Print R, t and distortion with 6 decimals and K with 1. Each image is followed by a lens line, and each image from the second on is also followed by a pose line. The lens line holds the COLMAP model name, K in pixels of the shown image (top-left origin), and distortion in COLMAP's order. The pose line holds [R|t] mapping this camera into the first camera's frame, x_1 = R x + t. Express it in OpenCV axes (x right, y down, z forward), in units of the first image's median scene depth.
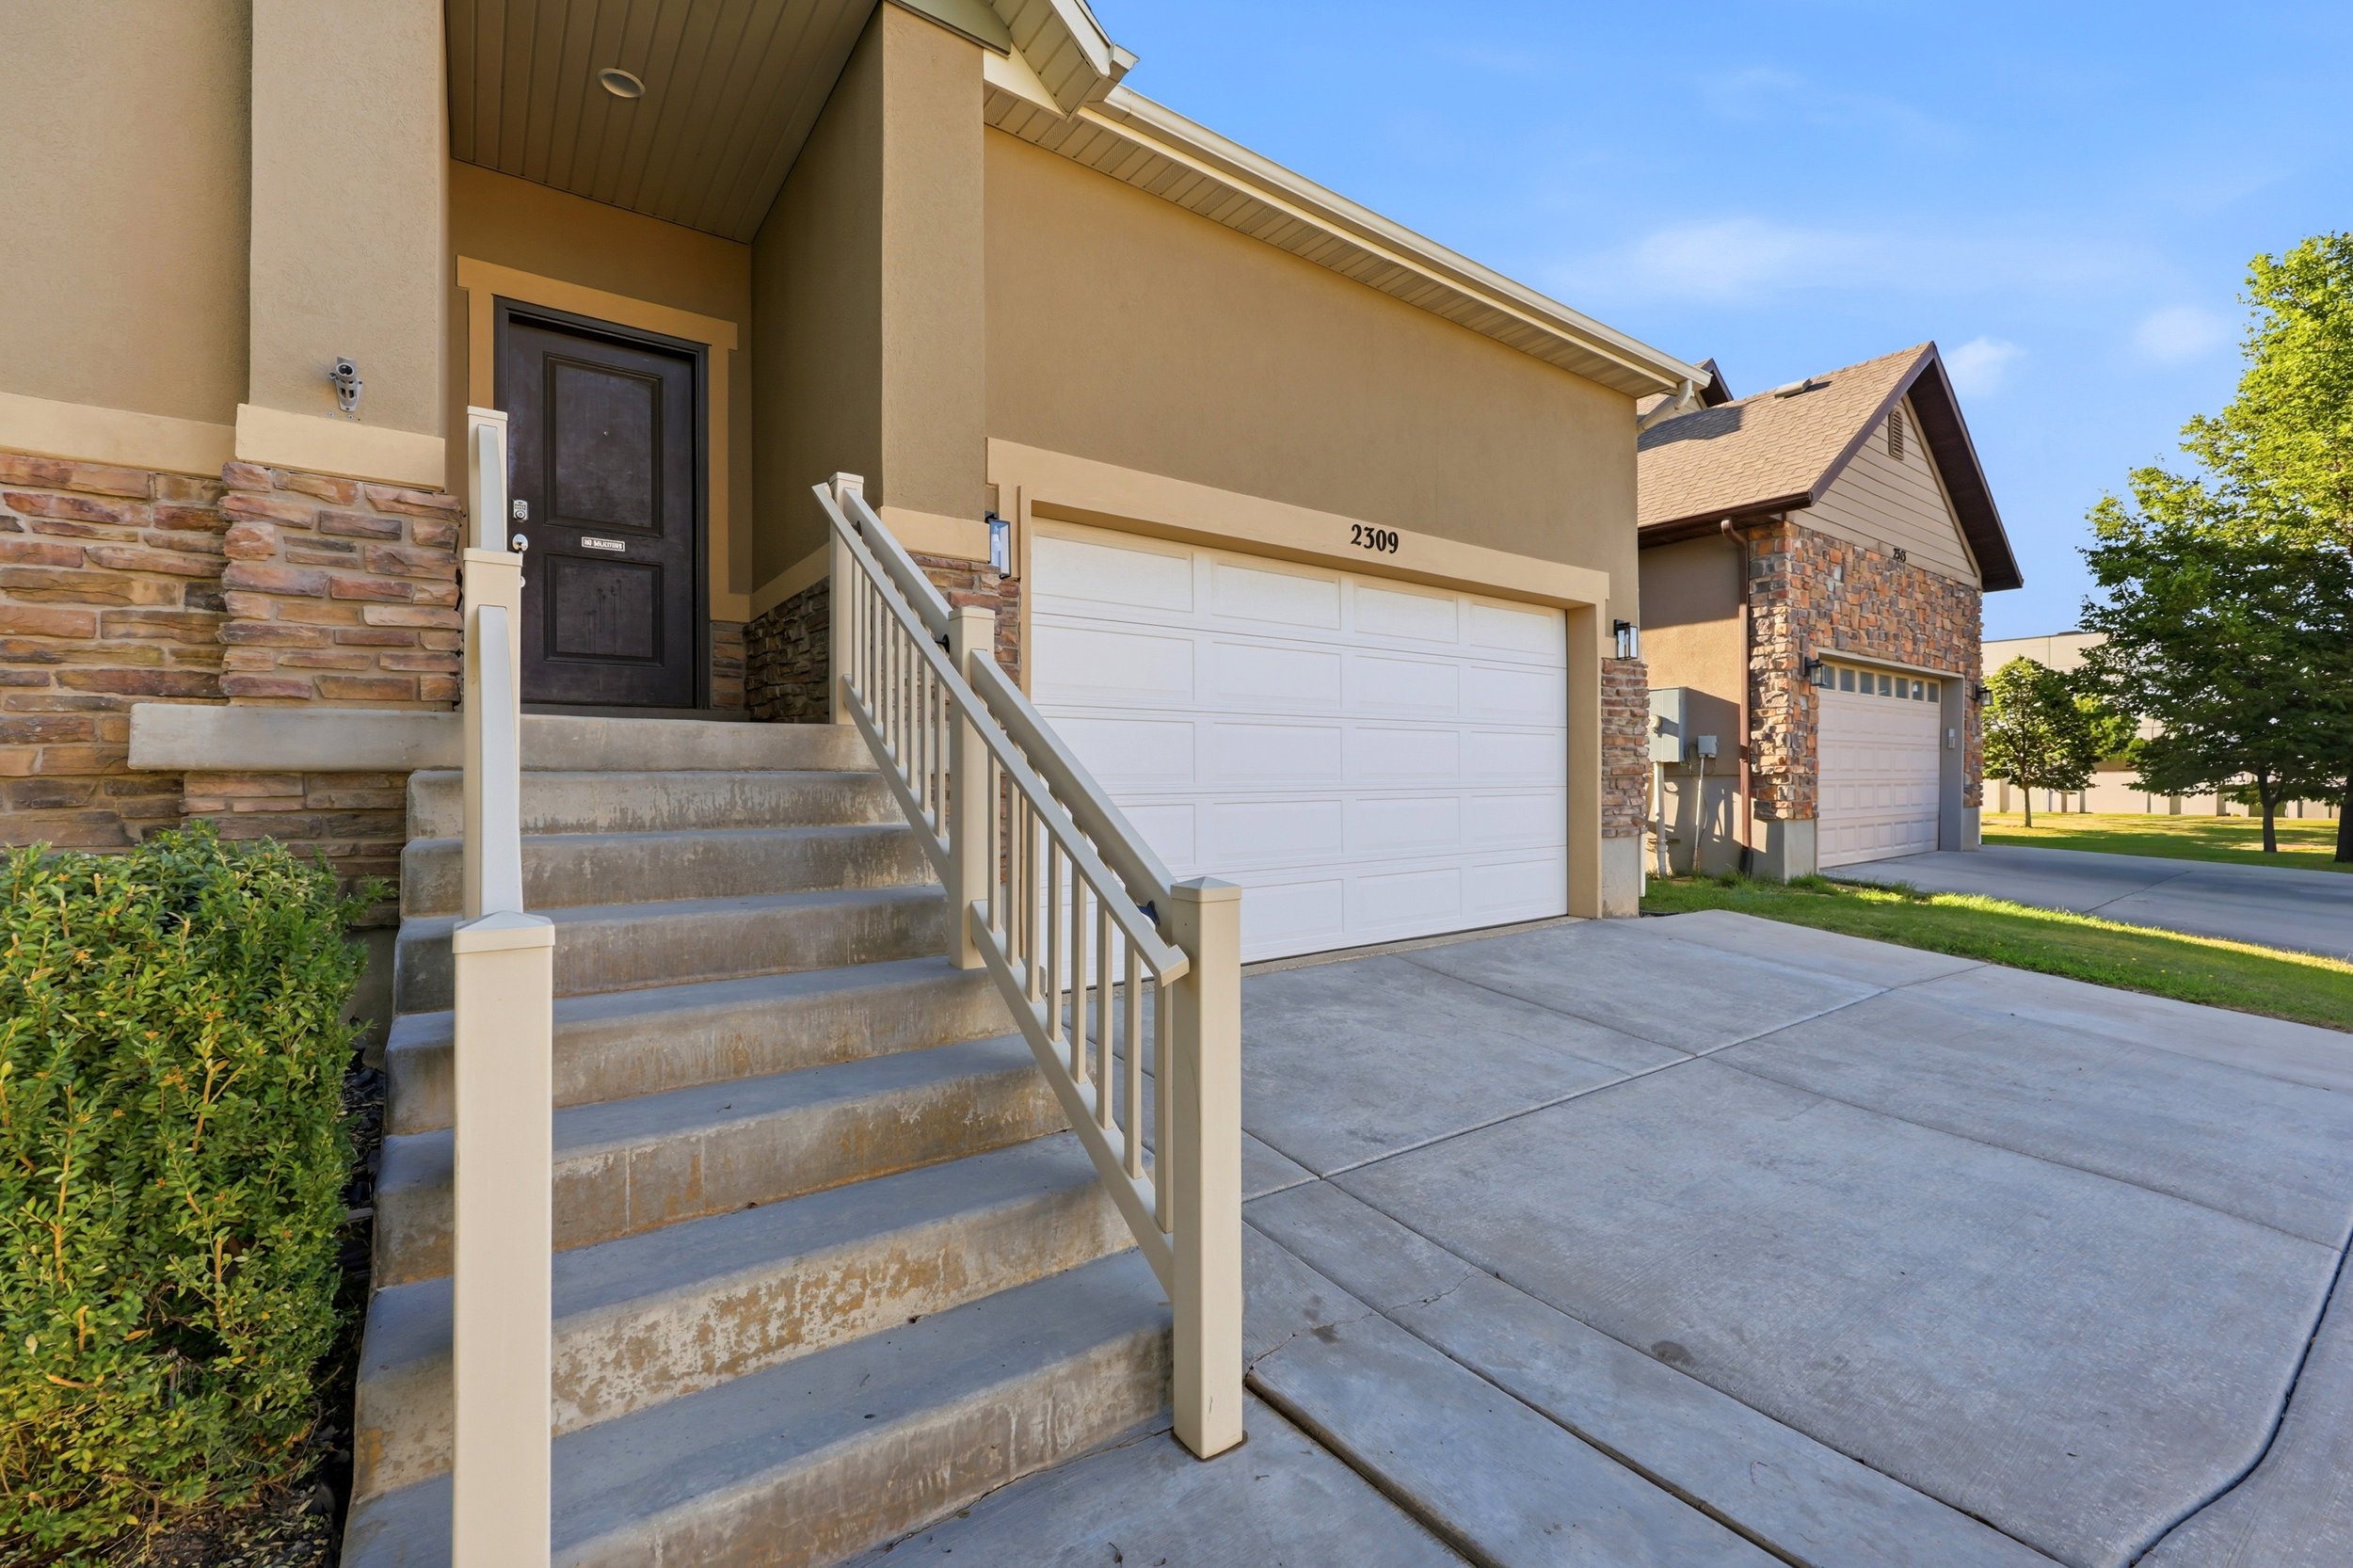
lens RADIAL K [[969.6, 0, 1174.2], [0, 969.6, 783.5], [0, 0, 1]] dist [0.001852, 0.000306]
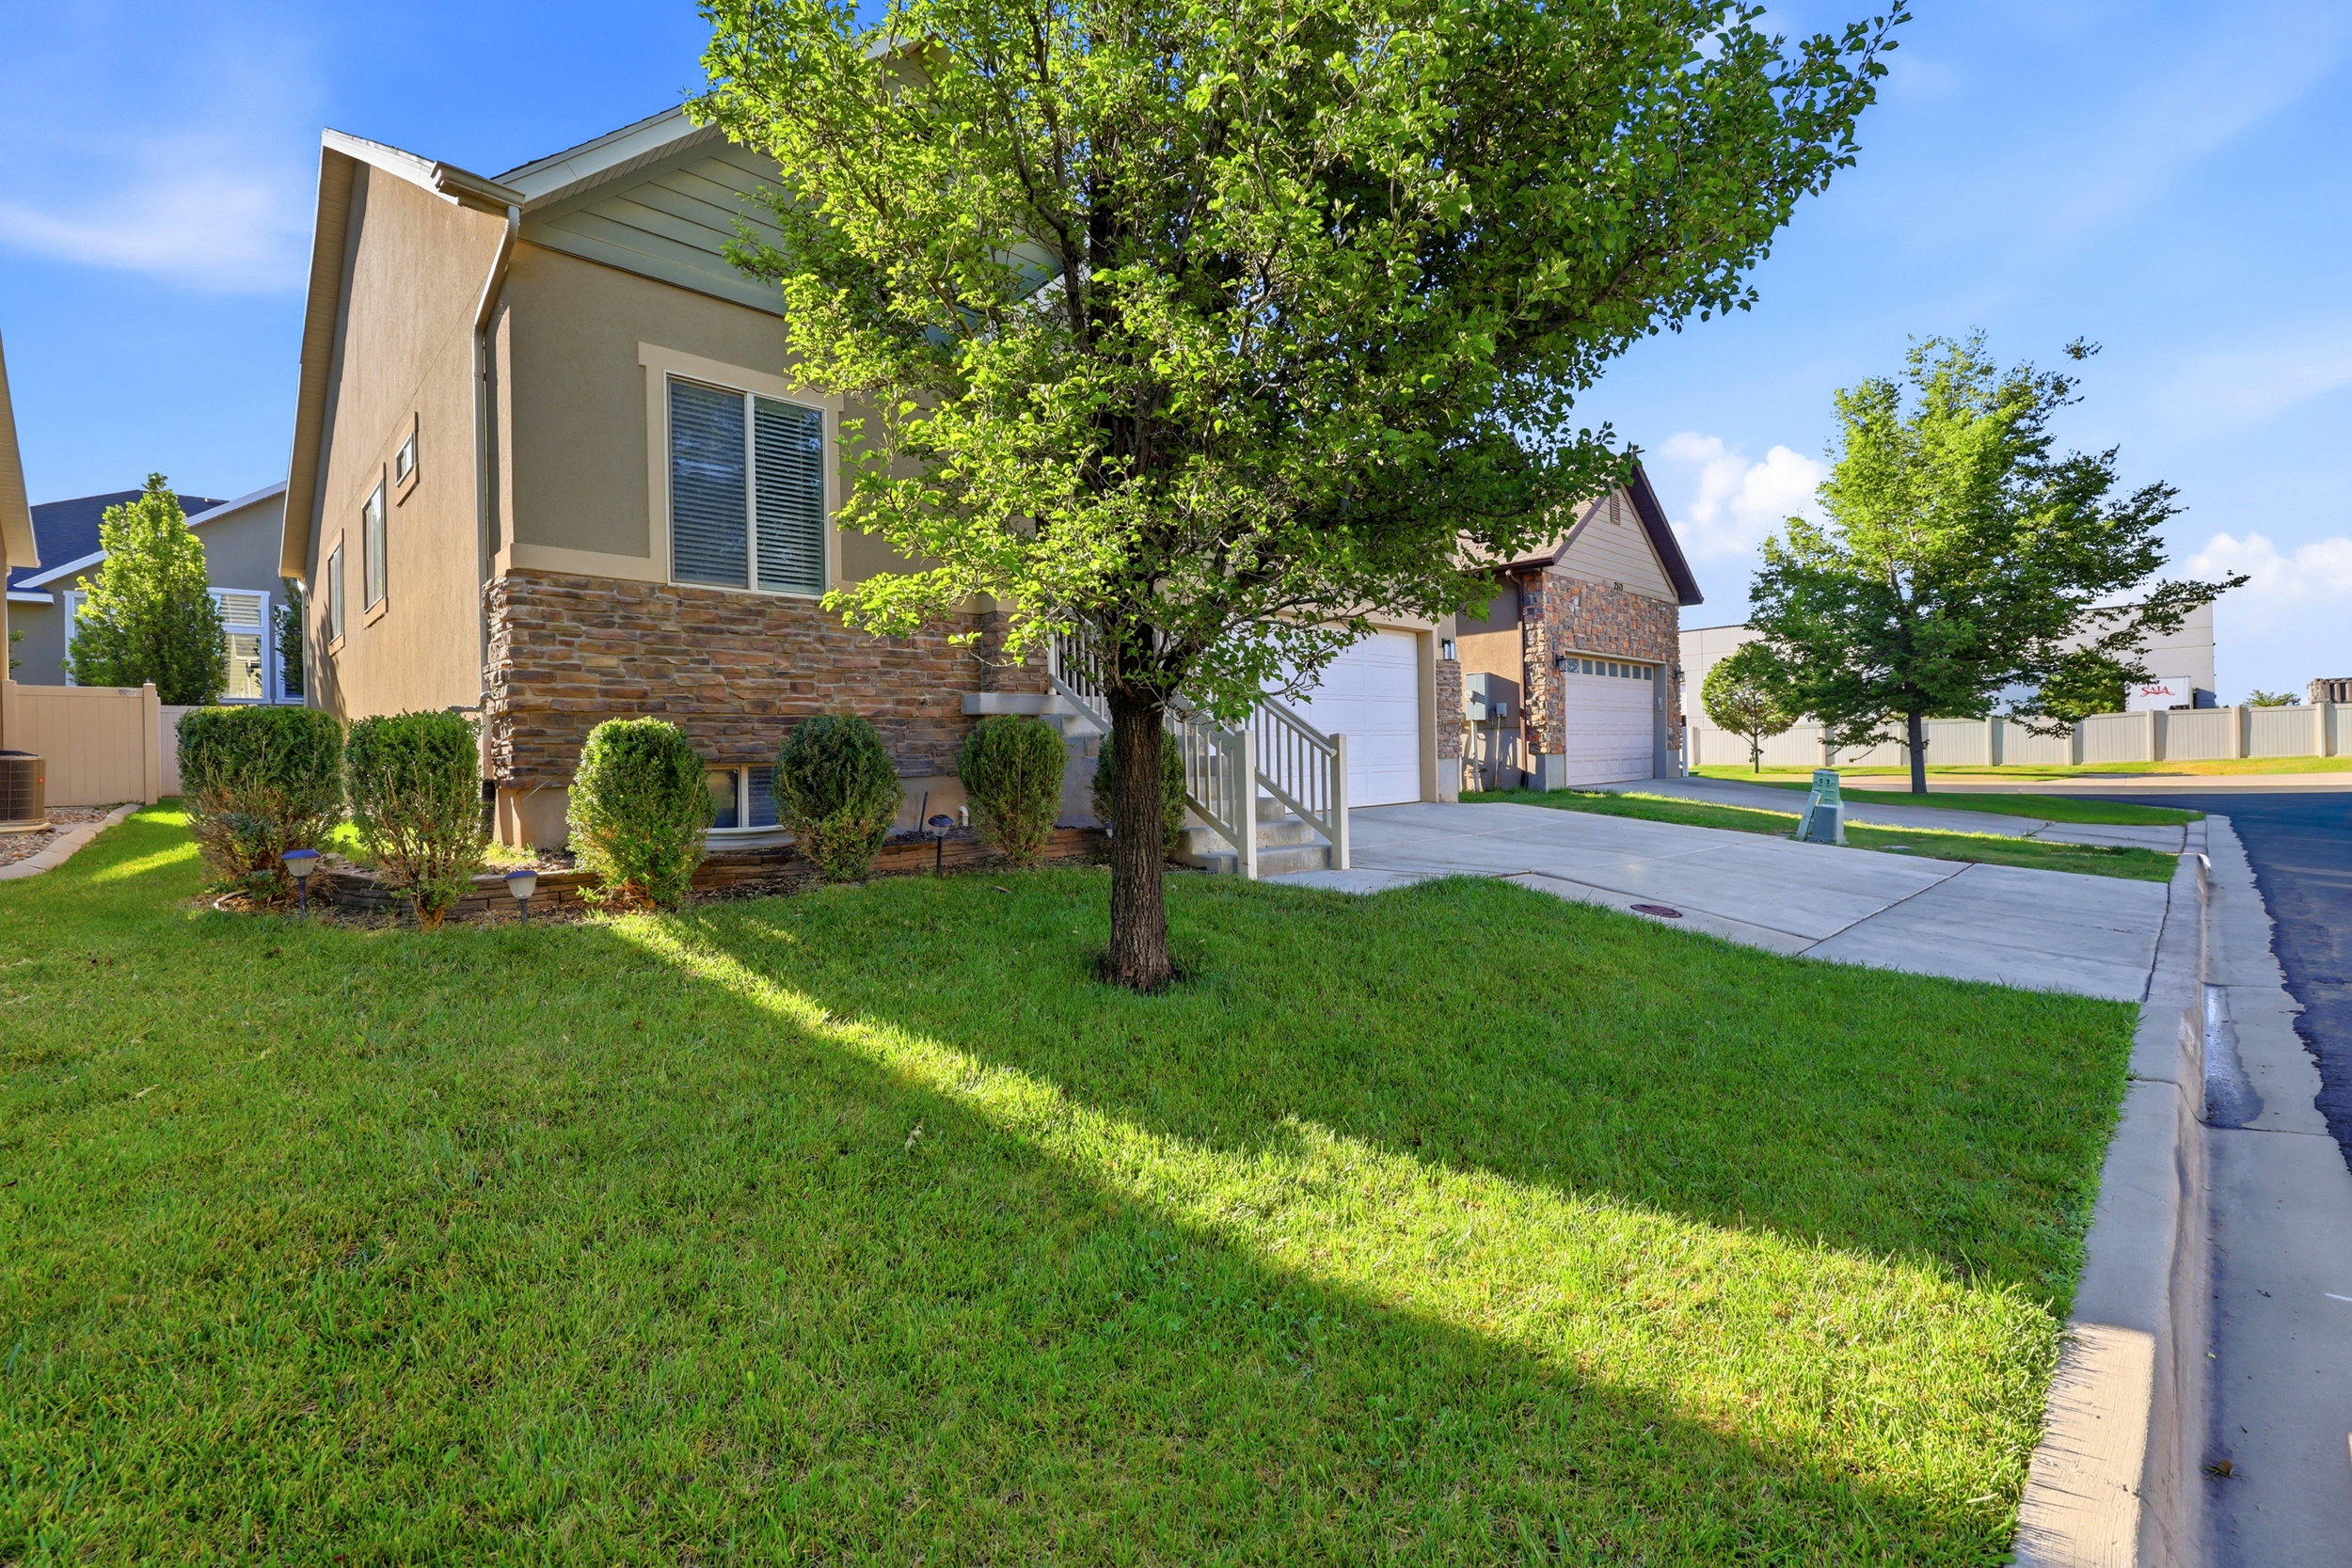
lens RADIAL K [[969.1, 0, 1177.3], [0, 969.1, 766.5], [0, 0, 1]] dist [0.001852, 0.000306]
pose [[0.989366, -0.021215, 0.143893, -0.218700], [0.020535, 0.999770, 0.006210, 0.035496], [-0.143991, -0.003189, 0.989574, -0.523084]]
